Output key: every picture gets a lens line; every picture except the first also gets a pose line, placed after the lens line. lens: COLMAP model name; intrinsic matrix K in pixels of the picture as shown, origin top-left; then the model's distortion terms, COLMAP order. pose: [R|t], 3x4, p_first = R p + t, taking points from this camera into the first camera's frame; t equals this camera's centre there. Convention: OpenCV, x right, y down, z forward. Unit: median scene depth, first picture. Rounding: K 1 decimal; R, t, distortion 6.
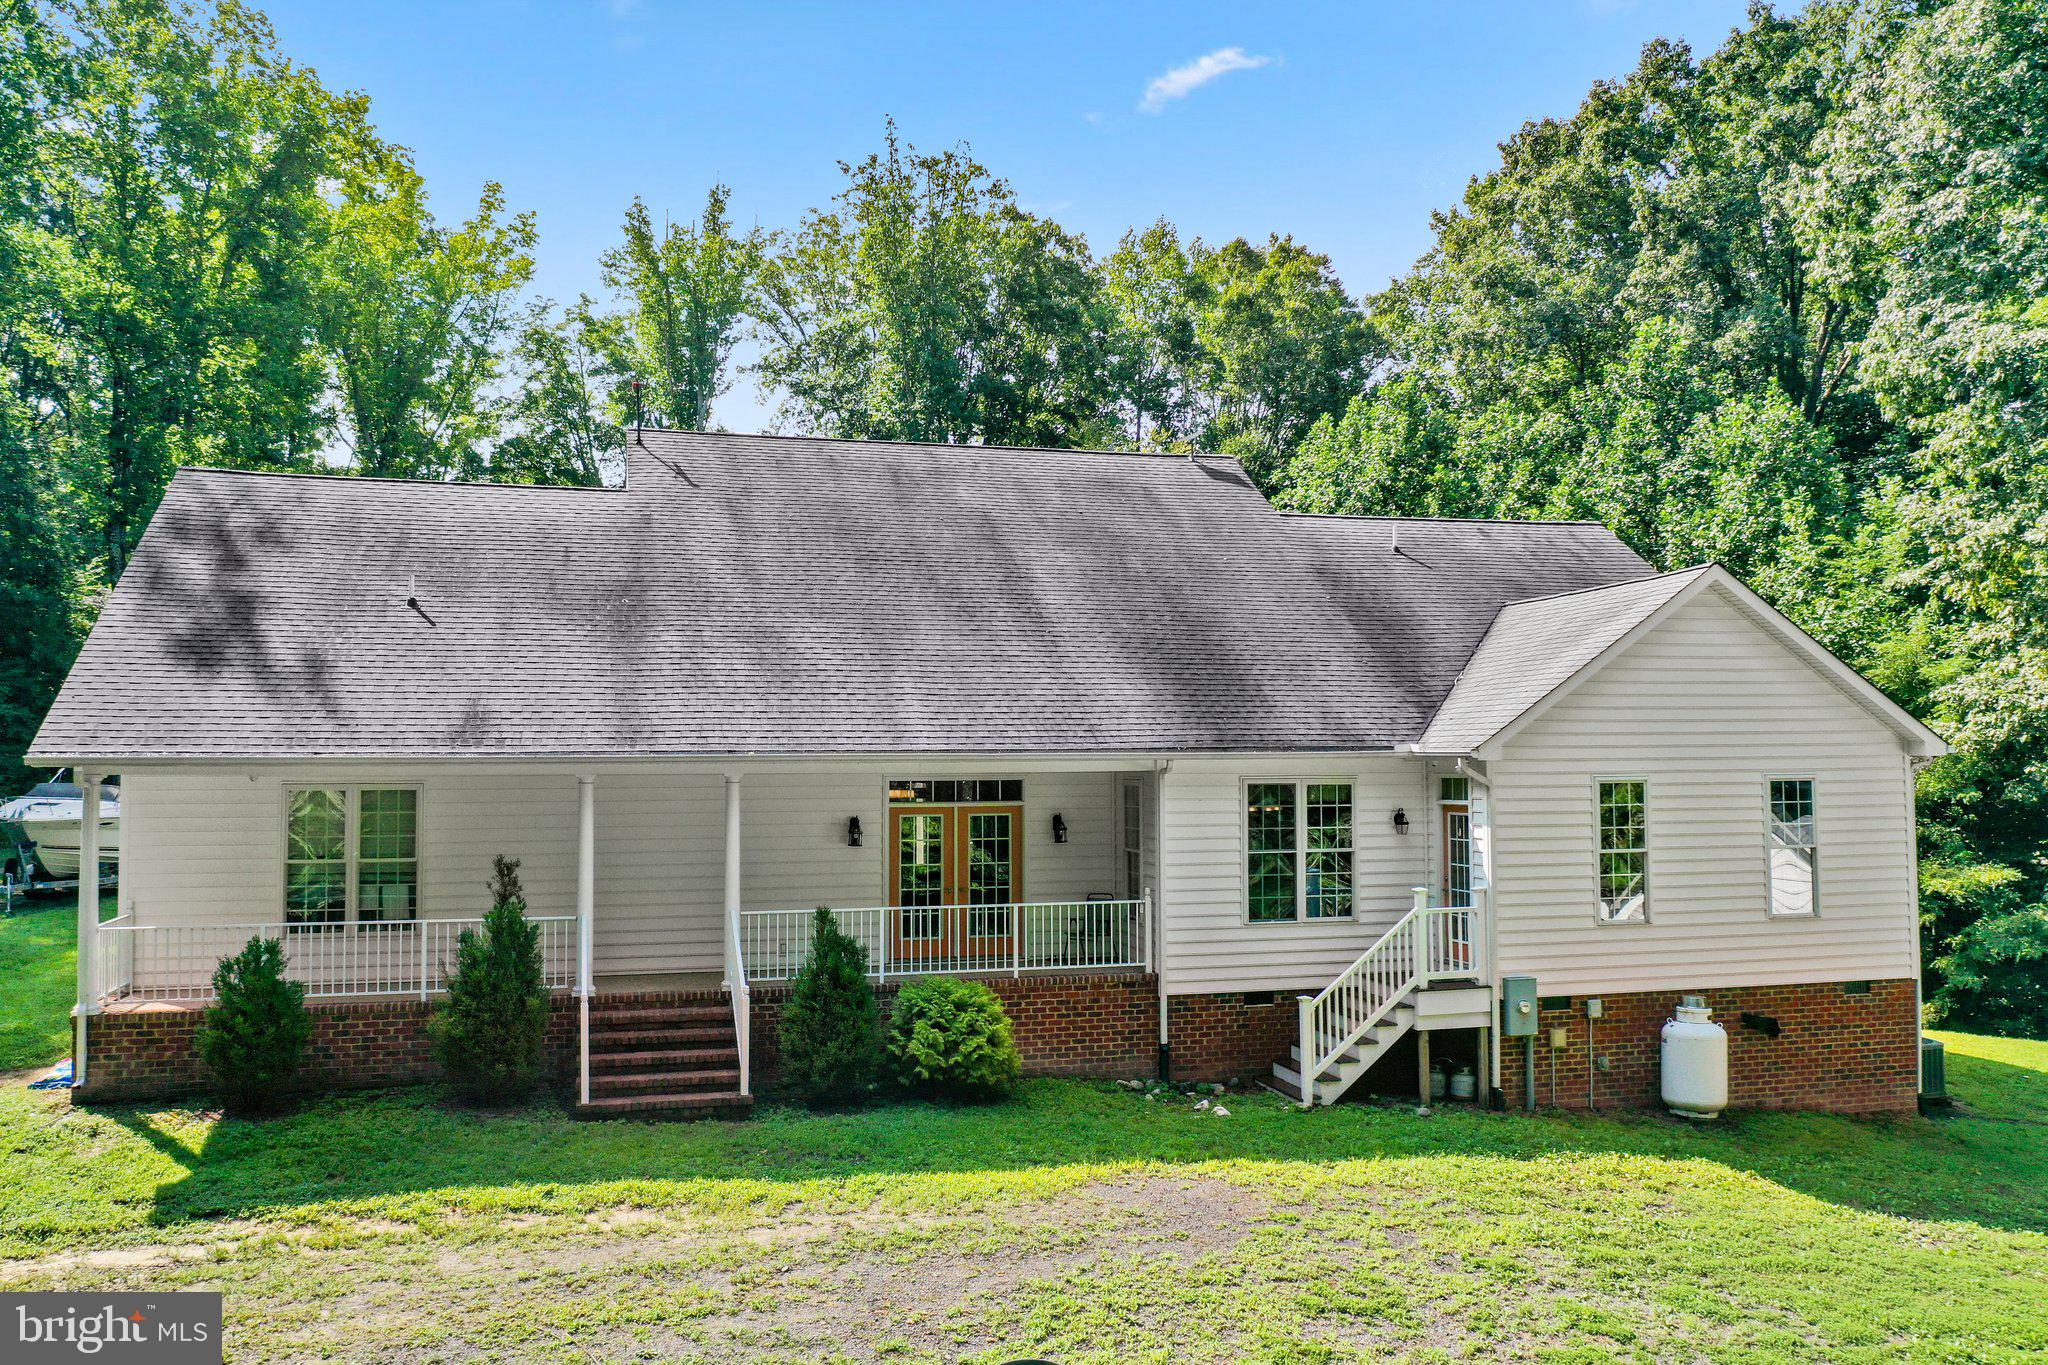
lens RADIAL K [[1629.0, 0, 1024.0], [0, 1629.0, 682.5], [0, 0, 1]] dist [-0.005286, 0.000975]
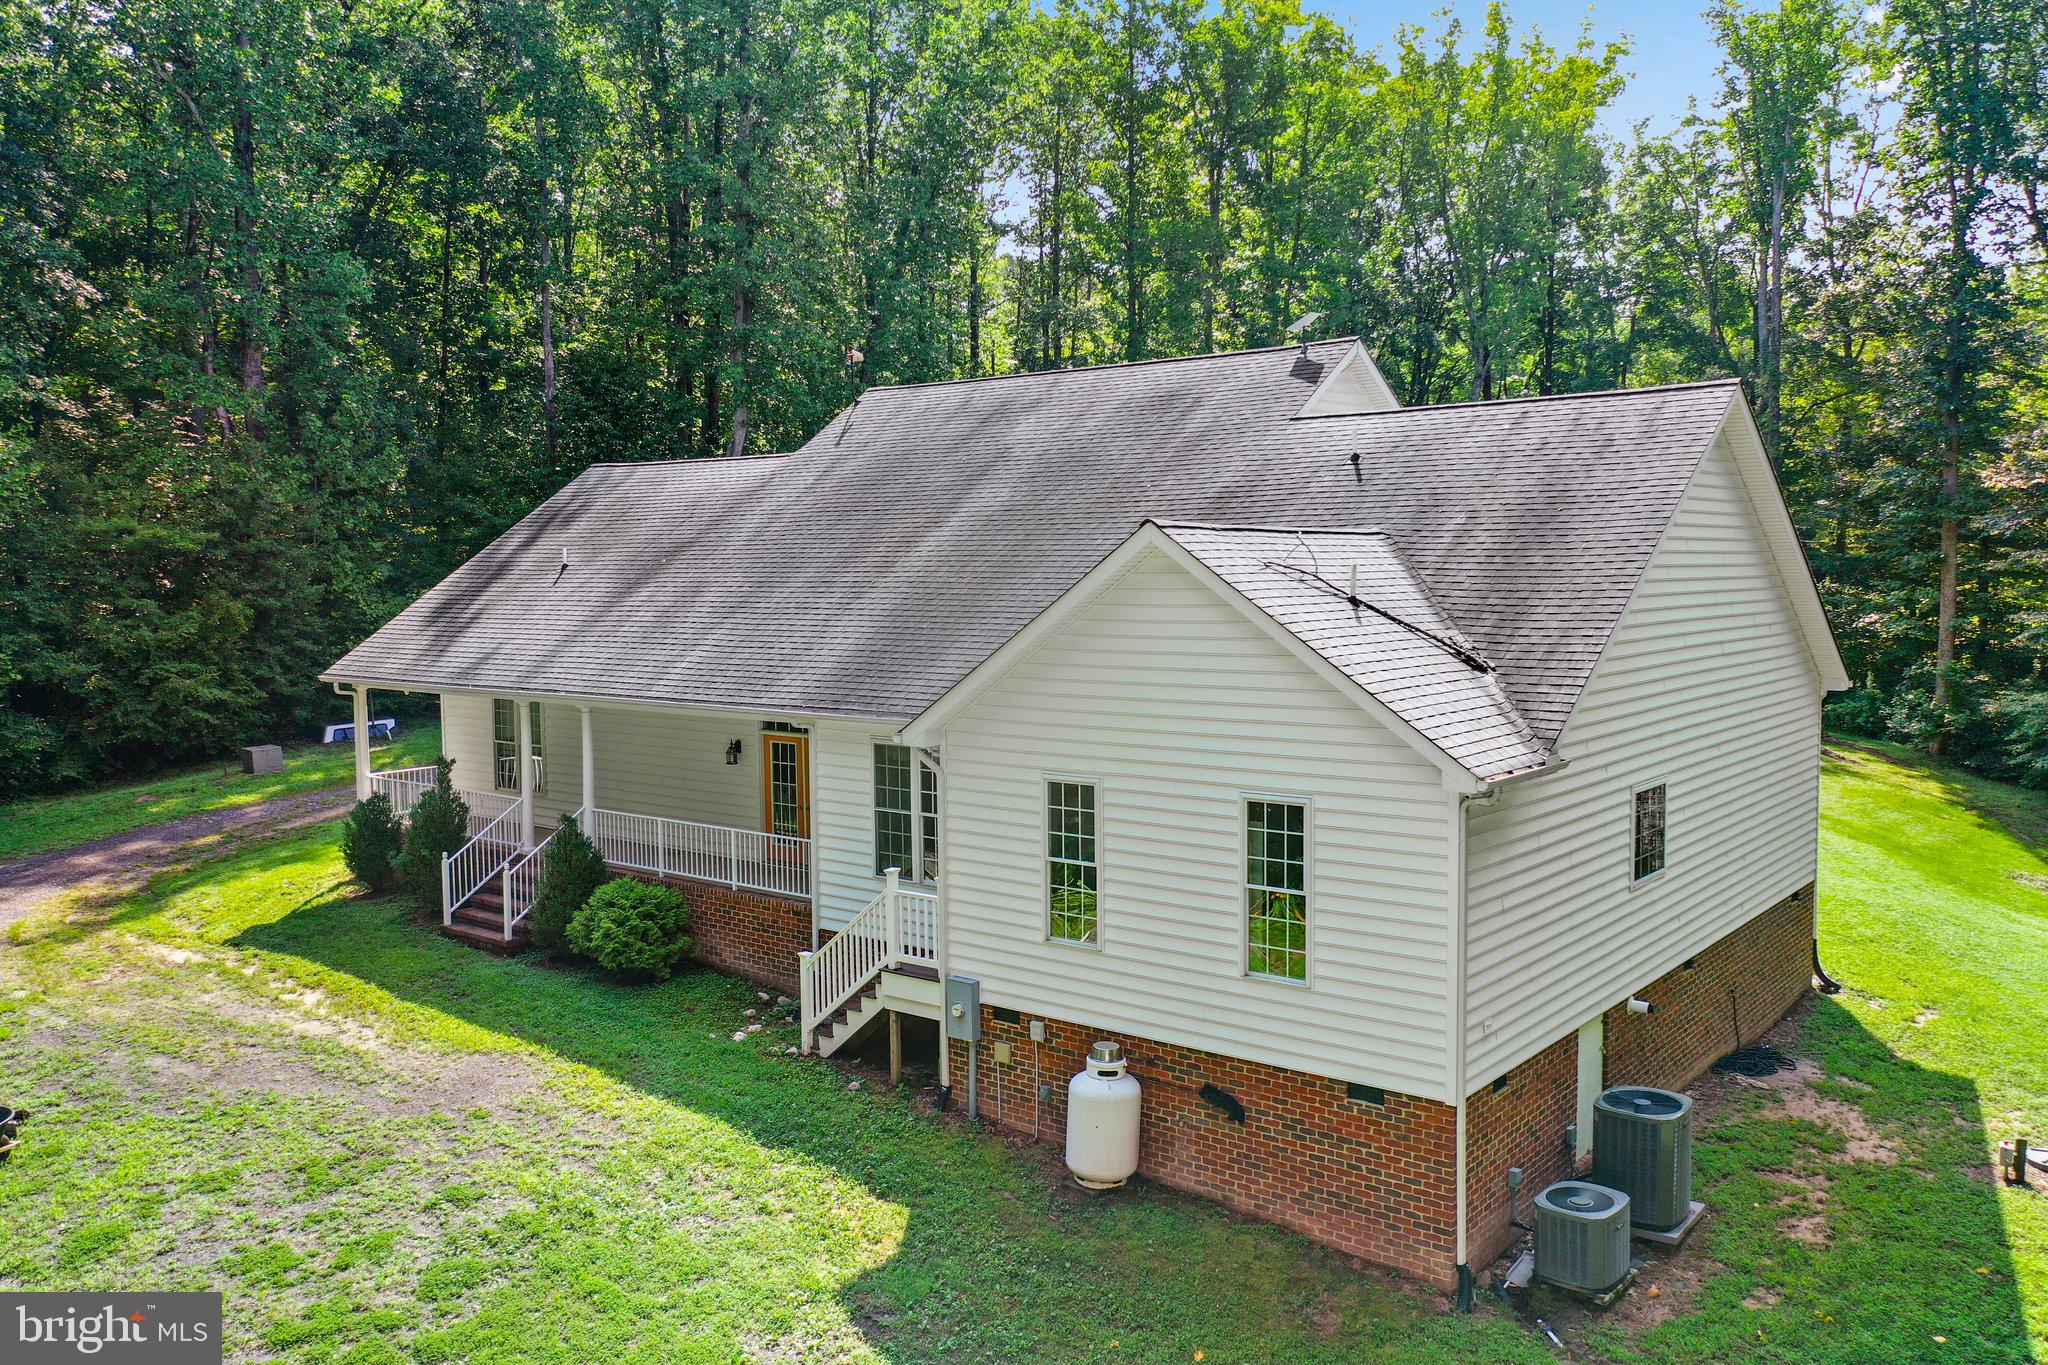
lens RADIAL K [[1629.0, 0, 1024.0], [0, 1629.0, 682.5], [0, 0, 1]] dist [-0.005286, 0.000975]
pose [[0.595904, 0.060995, -0.800736, 1.049602], [0.035875, 0.994094, 0.102423, -0.080641], [0.802254, -0.089761, 0.590196, 0.487490]]
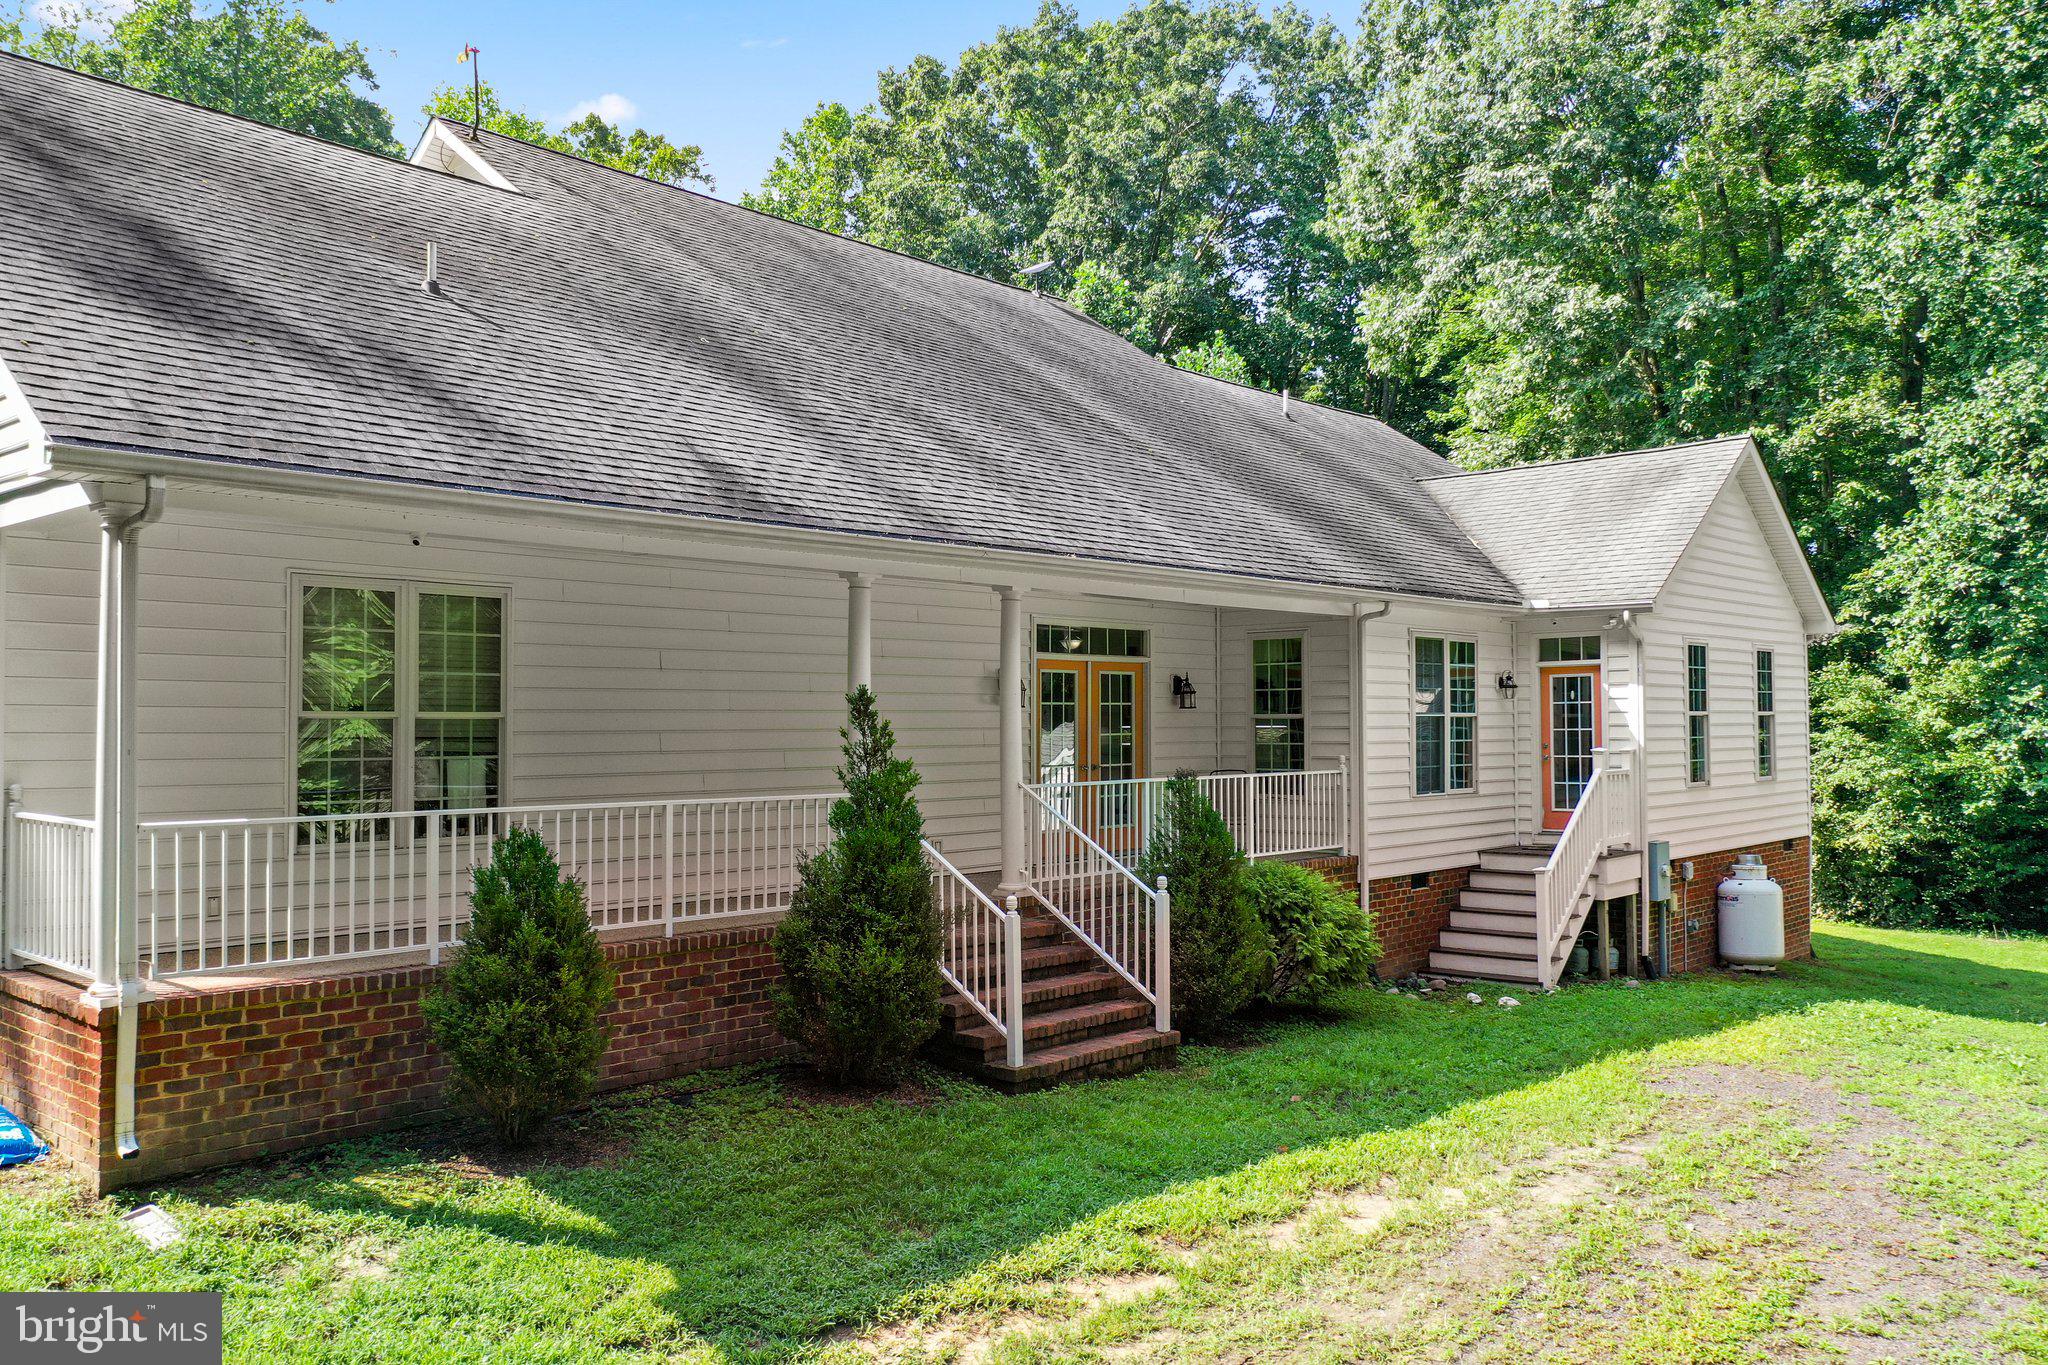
lens RADIAL K [[1629.0, 0, 1024.0], [0, 1629.0, 682.5], [0, 0, 1]] dist [-0.005286, 0.000975]
pose [[0.833744, 0.015338, 0.551939, -0.536074], [-0.024373, 0.999662, 0.009036, 0.086356], [-0.551614, -0.020986, 0.833836, 0.397751]]
